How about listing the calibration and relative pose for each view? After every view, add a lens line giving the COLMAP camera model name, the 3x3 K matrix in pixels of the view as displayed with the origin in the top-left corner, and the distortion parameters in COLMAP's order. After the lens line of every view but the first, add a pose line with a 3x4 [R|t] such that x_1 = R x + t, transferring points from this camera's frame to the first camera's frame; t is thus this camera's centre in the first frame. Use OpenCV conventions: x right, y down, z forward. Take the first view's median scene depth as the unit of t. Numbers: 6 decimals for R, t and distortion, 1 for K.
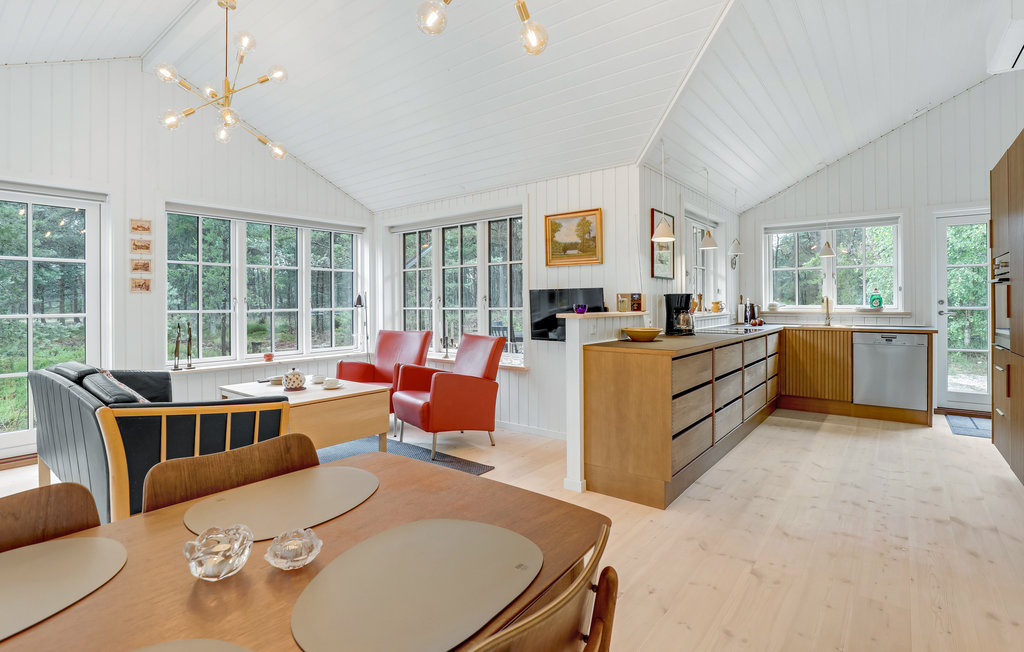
lens RADIAL K [[488.0, 0, 525.0], [0, 488.0, 304.5], [0, 0, 1]] dist [-0.012445, 0.001783]
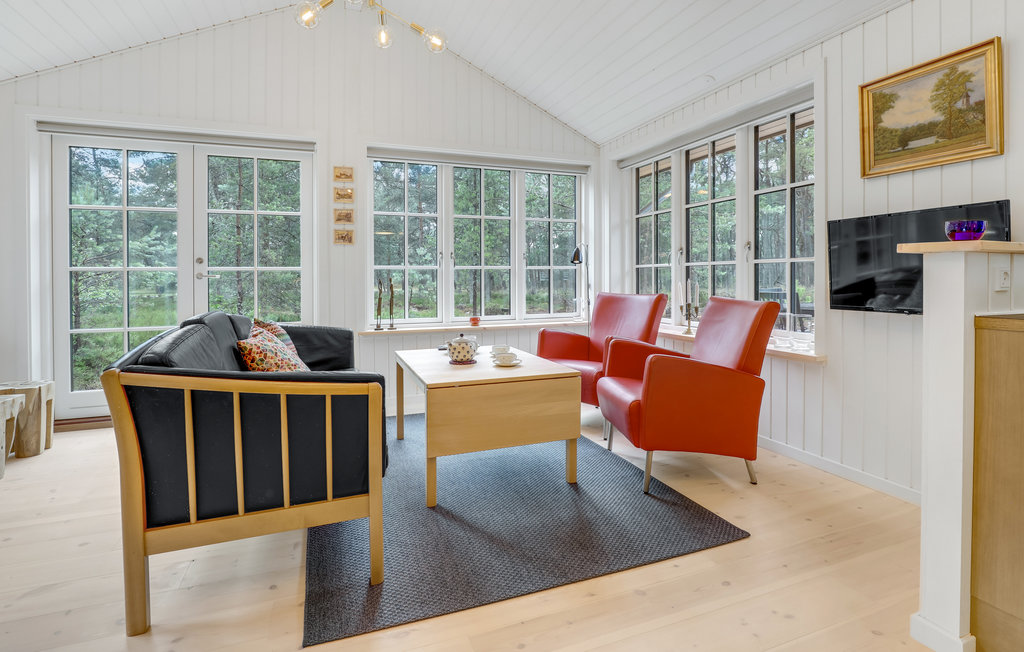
lens RADIAL K [[502.1, 0, 525.0], [0, 502.1, 286.4], [0, 0, 1]] dist [-0.020685, 0.001086]
pose [[0.860761, 0.009054, -0.508929, 0.001770], [-0.001517, 0.999883, 0.015223, 0.036449], [0.509007, -0.012332, 0.860674, 0.308949]]
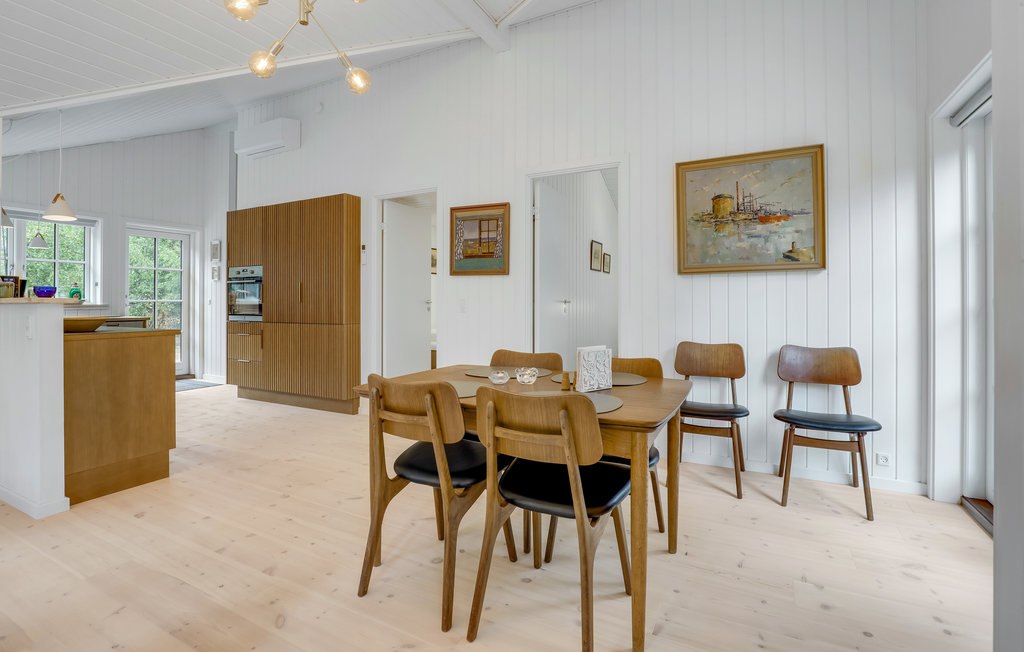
lens RADIAL K [[488.0, 0, 517.2], [0, 488.0, 294.7], [0, 0, 1]] dist [-0.012445, 0.001783]
pose [[-0.153060, 0.009197, 0.988174, -0.576562], [0.002506, 0.999957, -0.008919, 0.016481], [-0.988214, 0.001111, -0.153077, 0.249246]]
